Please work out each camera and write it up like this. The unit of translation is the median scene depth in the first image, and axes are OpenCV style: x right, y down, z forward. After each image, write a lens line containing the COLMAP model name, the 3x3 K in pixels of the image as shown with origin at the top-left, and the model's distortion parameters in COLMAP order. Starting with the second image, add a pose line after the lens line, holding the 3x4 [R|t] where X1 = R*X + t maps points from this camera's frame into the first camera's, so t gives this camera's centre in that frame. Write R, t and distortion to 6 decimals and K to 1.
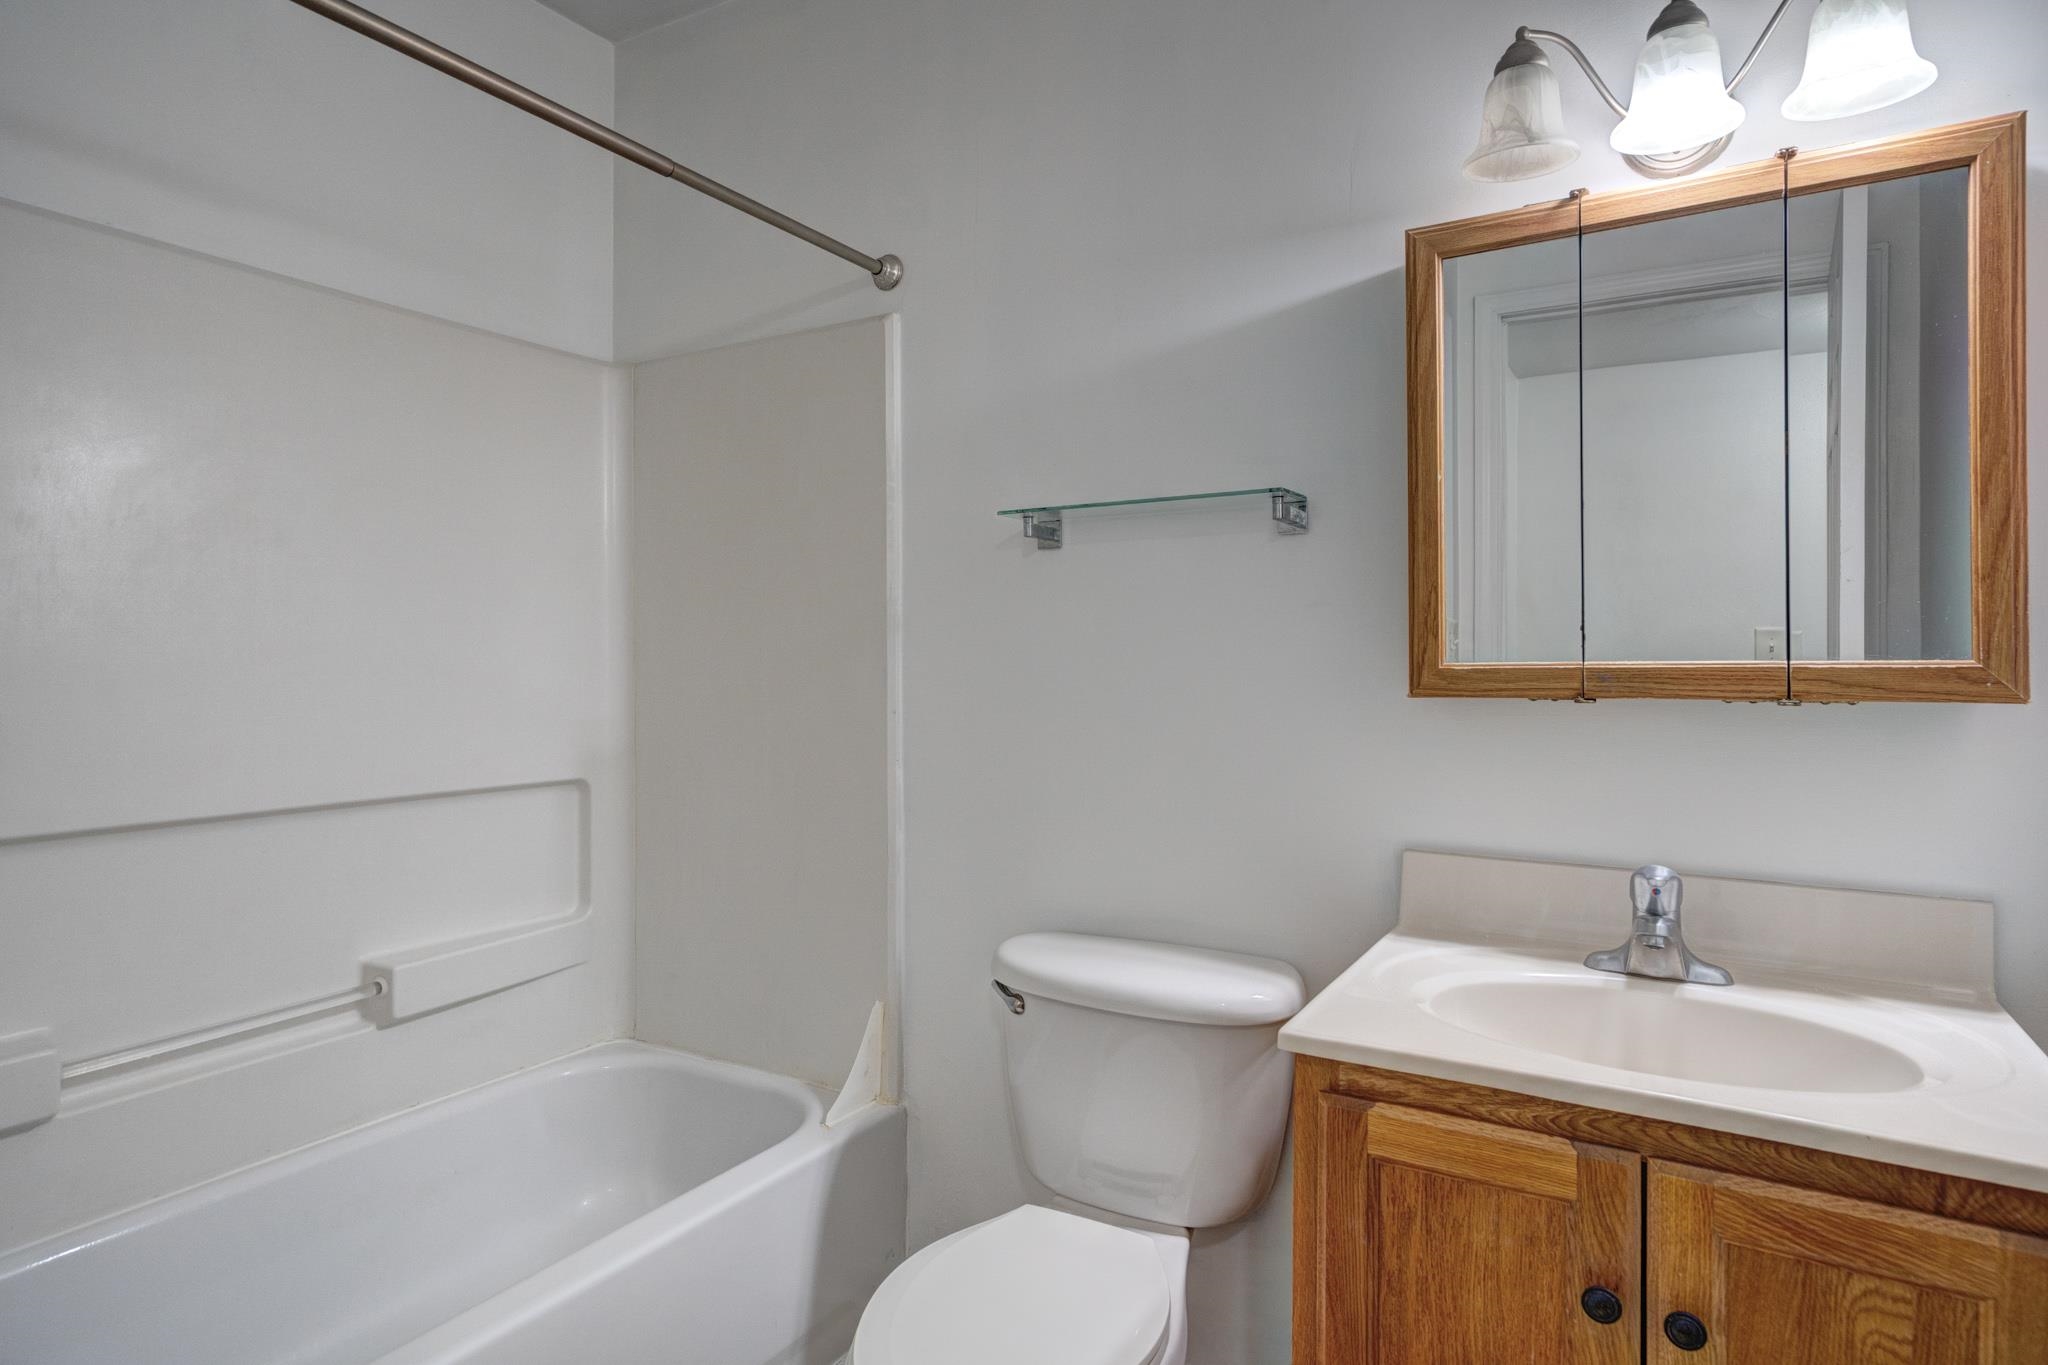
lens RADIAL K [[1176.5, 0, 1020.0], [0, 1176.5, 658.3], [0, 0, 1]] dist [0.004260, 0.001288]
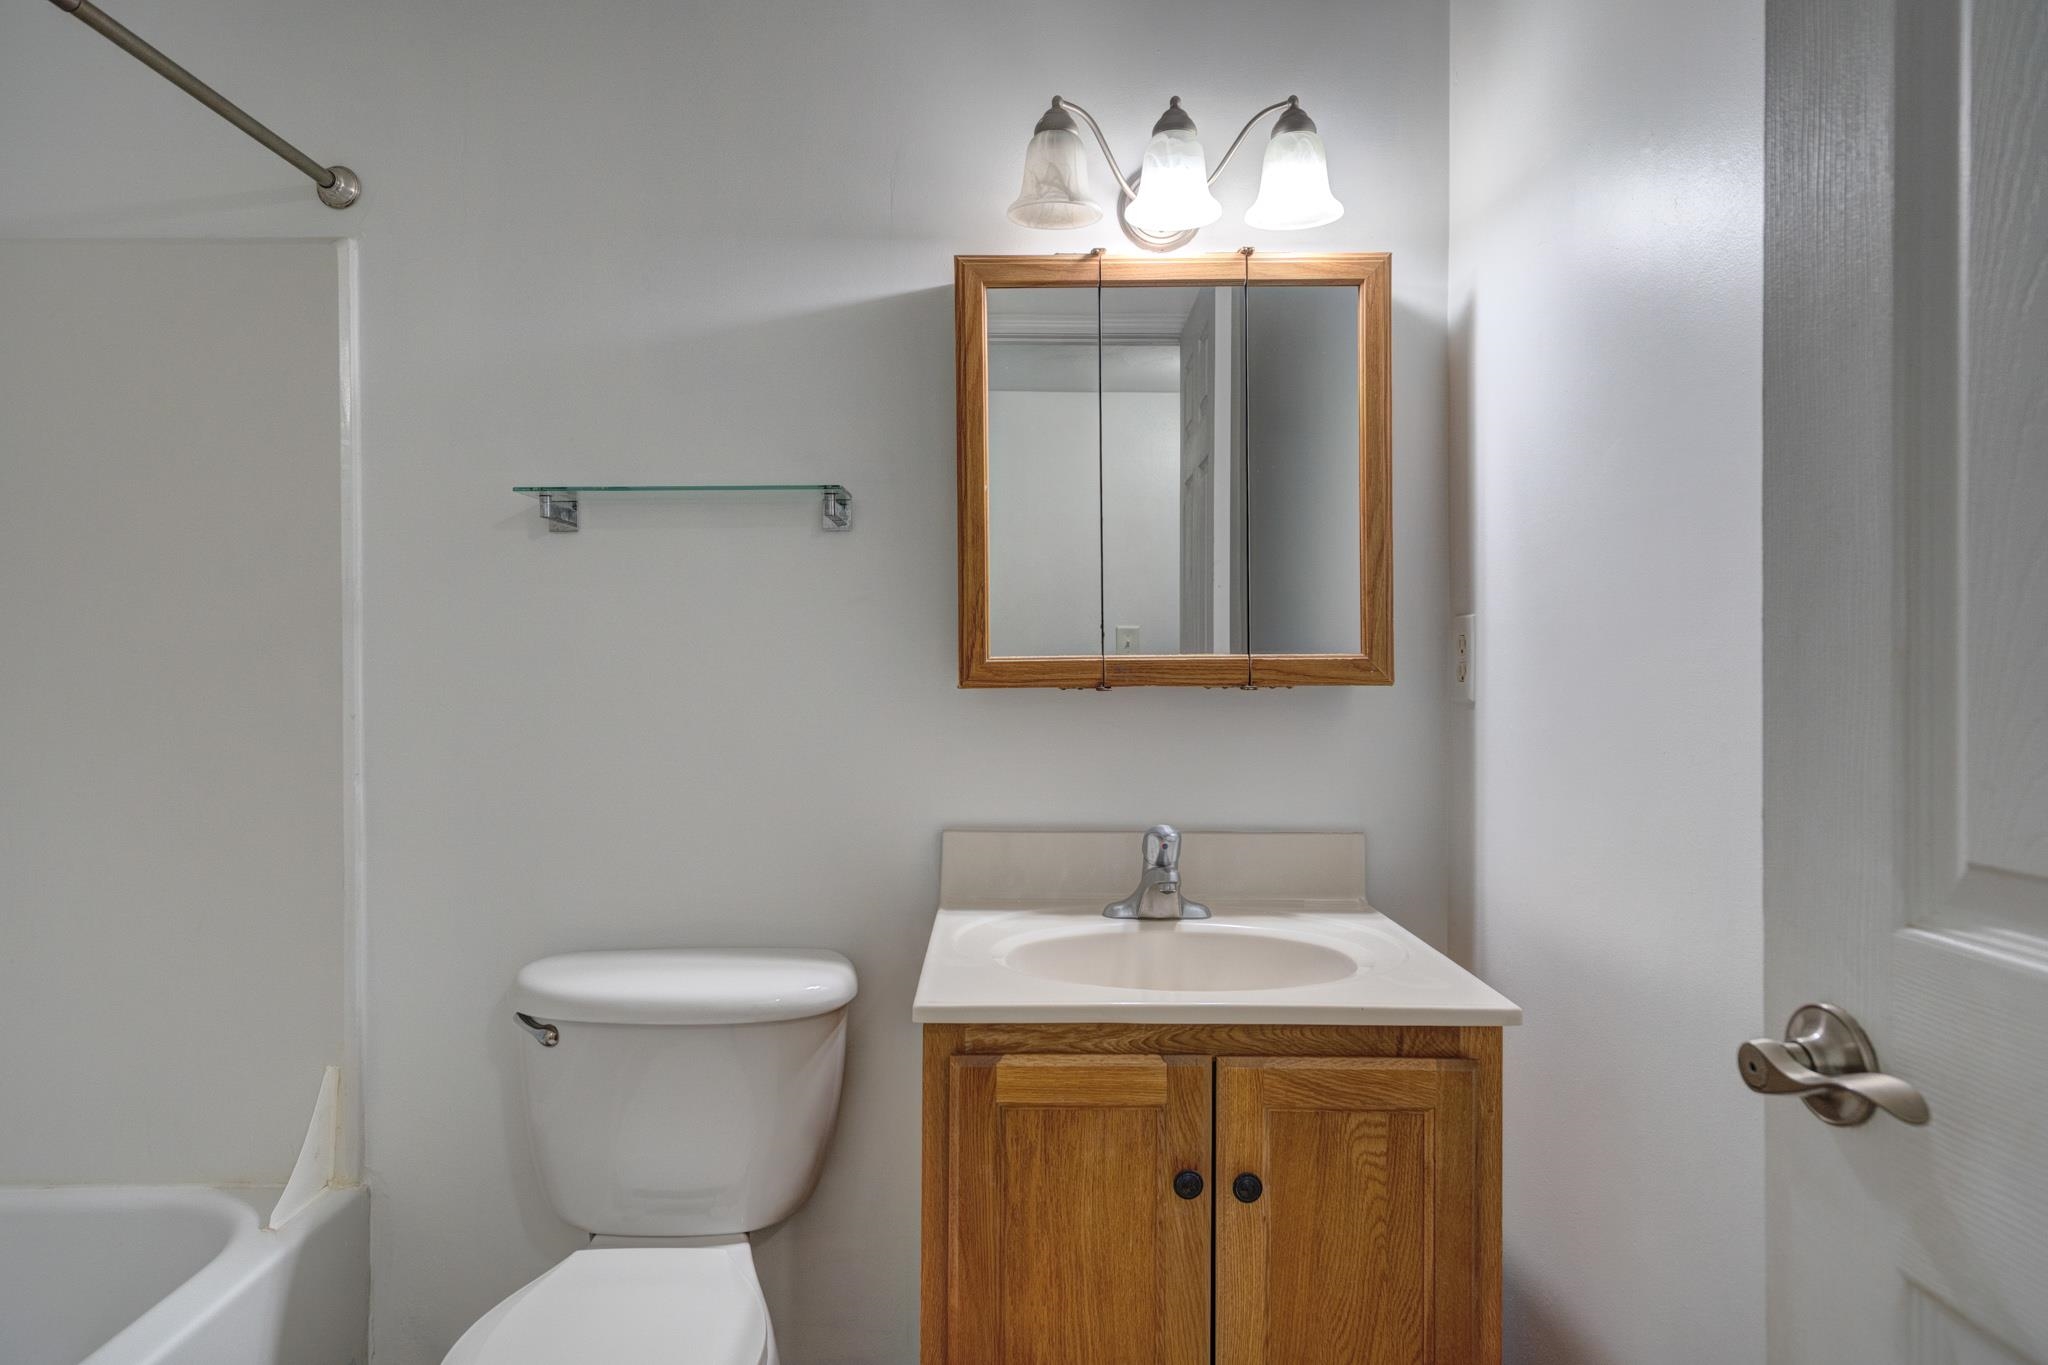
lens RADIAL K [[1223.3, 0, 1029.9], [0, 1223.3, 656.8], [0, 0, 1]] dist [0.003187, 0.003170]
pose [[0.849931, -0.001998, 0.526891, -0.231173], [0.000118, 0.999994, 0.003601, -0.000086], [-0.526895, -0.002999, 0.849925, 0.011507]]
